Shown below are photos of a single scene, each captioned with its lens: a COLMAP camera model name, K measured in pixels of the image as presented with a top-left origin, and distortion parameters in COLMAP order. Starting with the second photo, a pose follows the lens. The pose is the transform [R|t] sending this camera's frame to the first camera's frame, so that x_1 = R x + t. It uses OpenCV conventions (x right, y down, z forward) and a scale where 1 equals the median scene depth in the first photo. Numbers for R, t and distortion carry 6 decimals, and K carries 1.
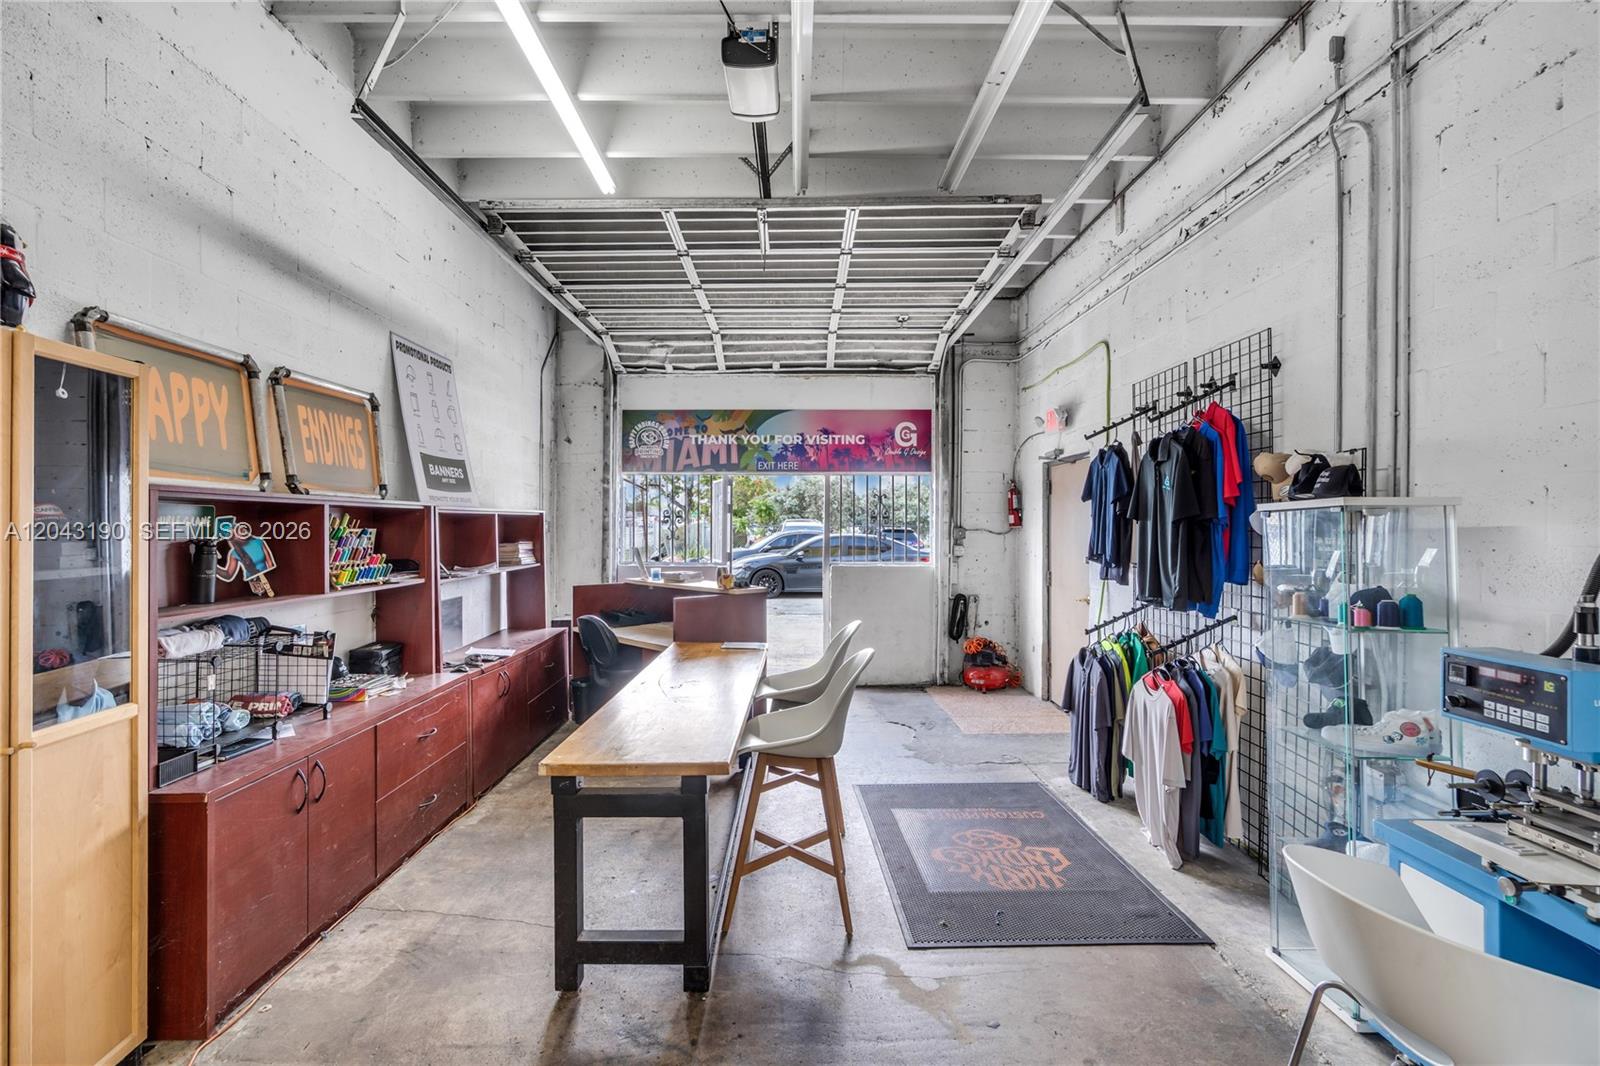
lens RADIAL K [[743.1, 0, 790.7], [0, 743.1, 529.2], [0, 0, 1]] dist [0.000021, 0.000847]
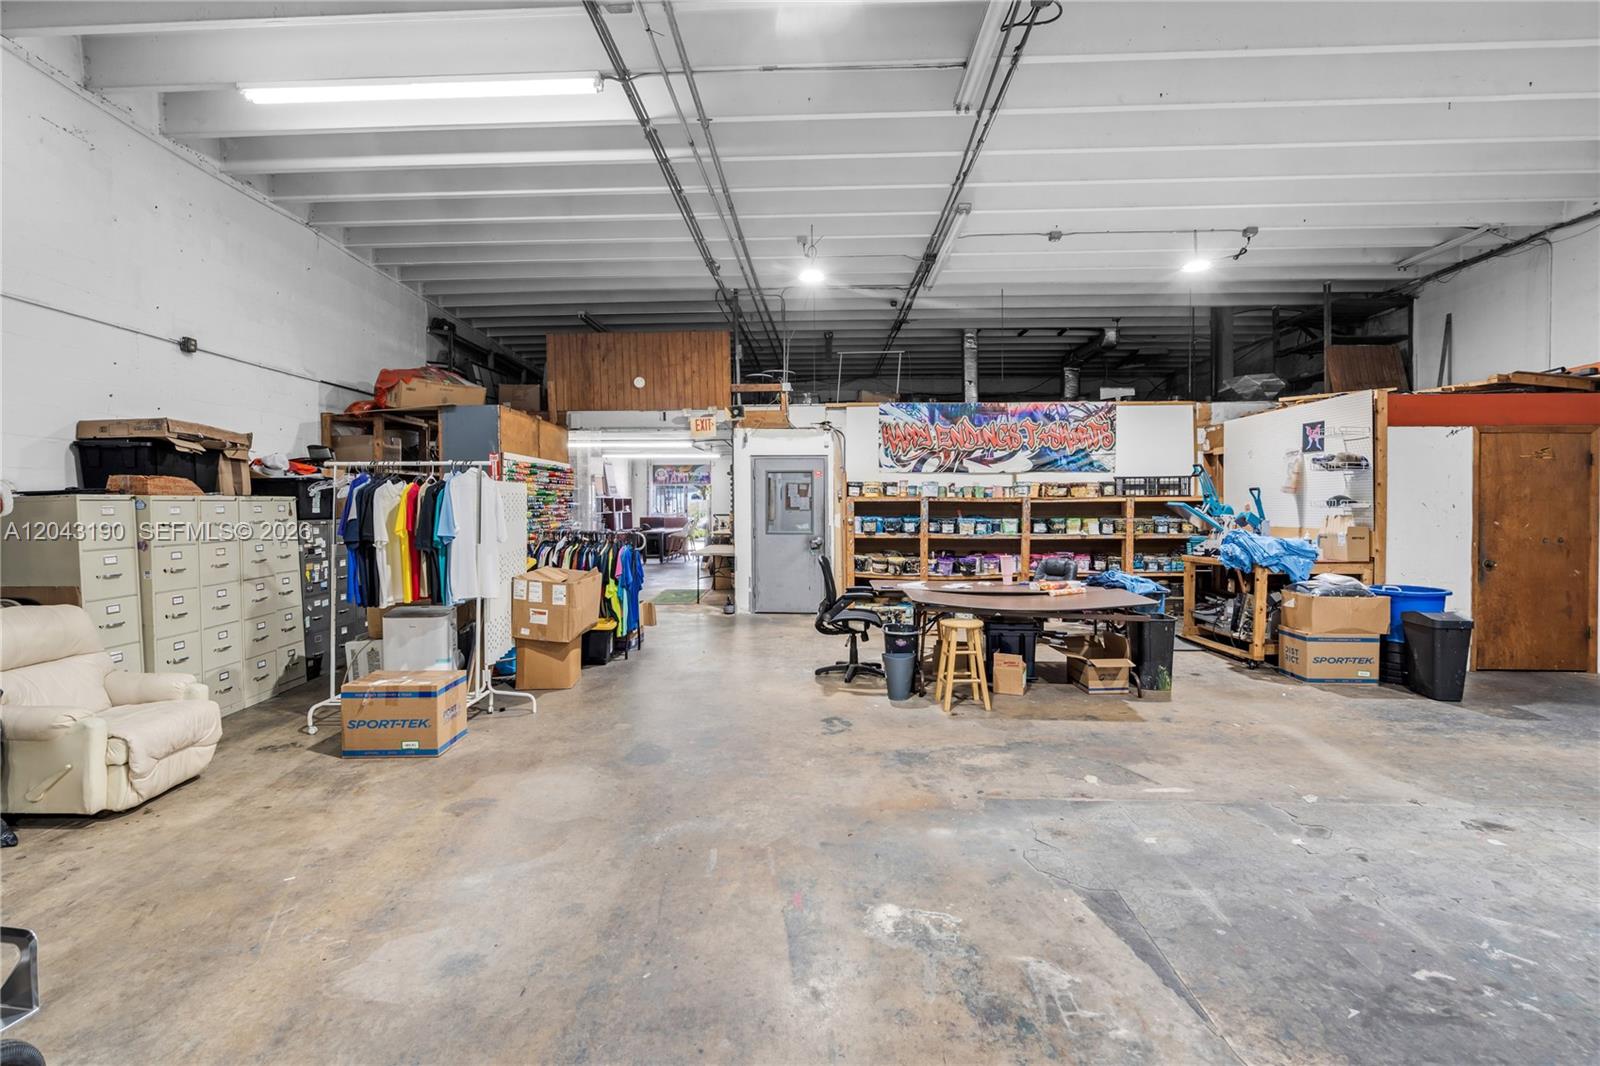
lens RADIAL K [[743.1, 0, 793.2], [0, 743.1, 523.8], [0, 0, 1]] dist [0.000021, 0.000847]
pose [[0.998671, 0.000663, -0.051542, 0.678048], [0.000837, 0.999577, 0.029074, 0.000397], [0.051540, -0.029079, 0.998248, -2.722311]]
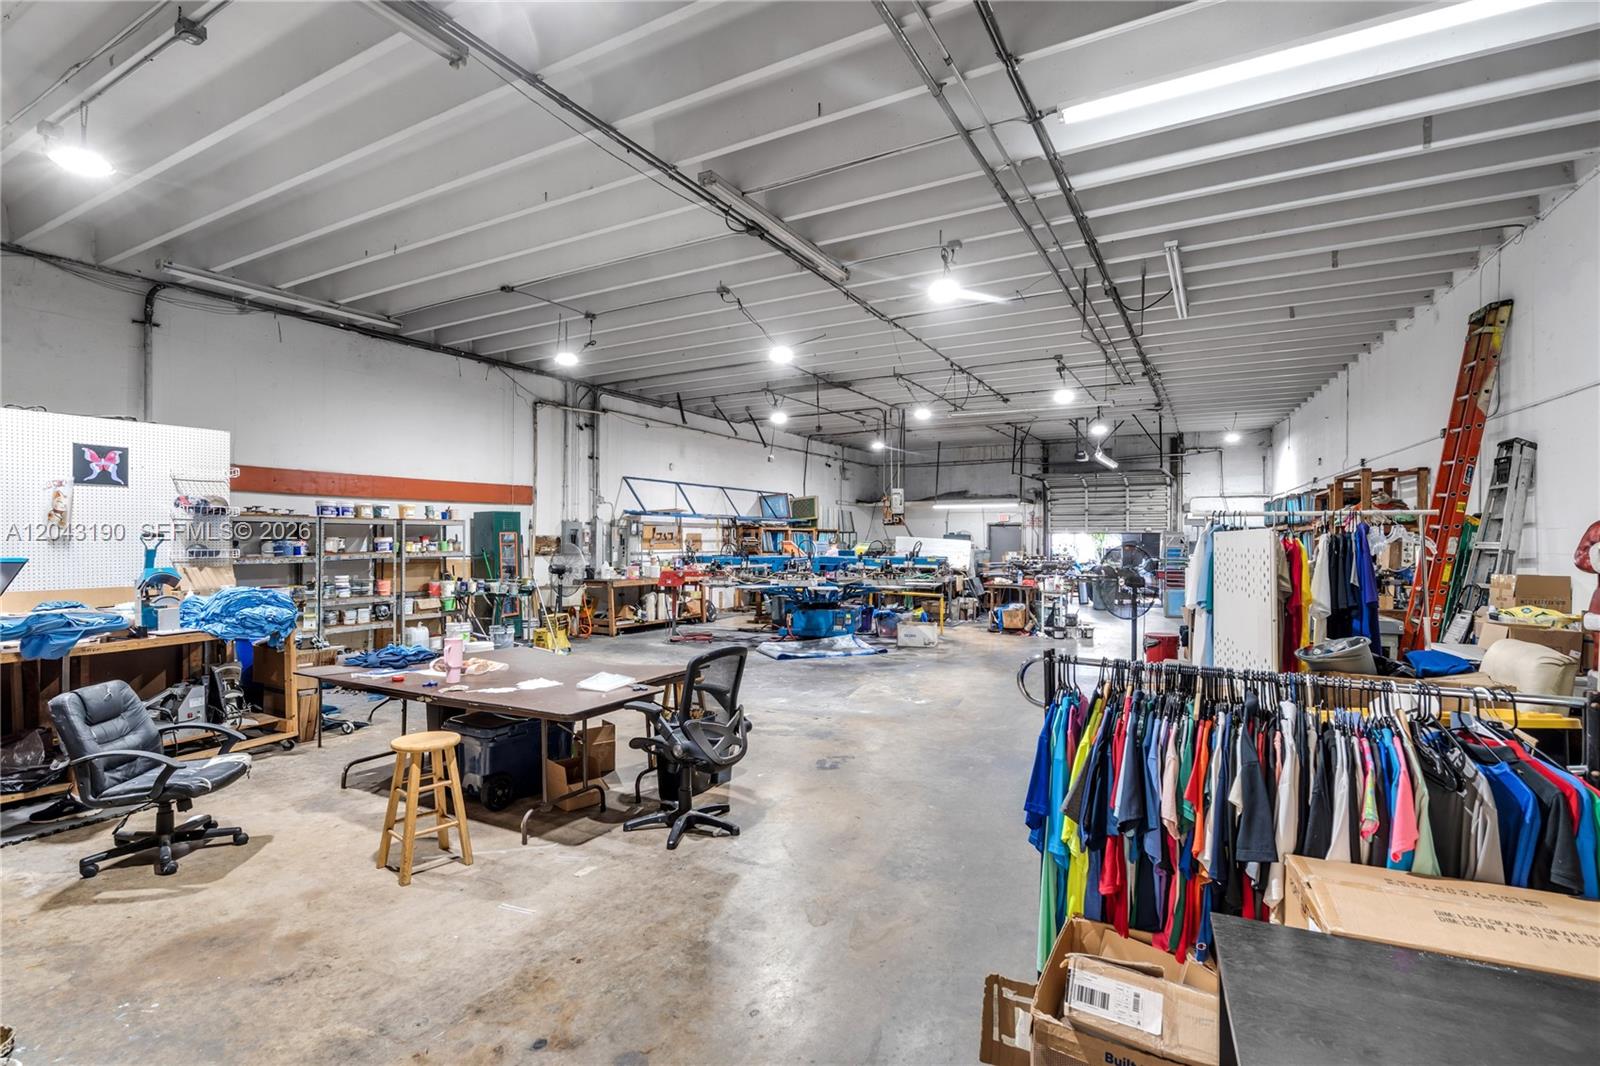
lens RADIAL K [[743.1, 0, 800.4], [0, 743.1, 536.4], [0, 0, 1]] dist [0.000021, 0.000847]
pose [[-0.868914, -0.004104, 0.494946, 0.373603], [-0.005757, 0.999982, -0.001816, -0.016783], [-0.494930, -0.004427, -0.868922, -1.501273]]
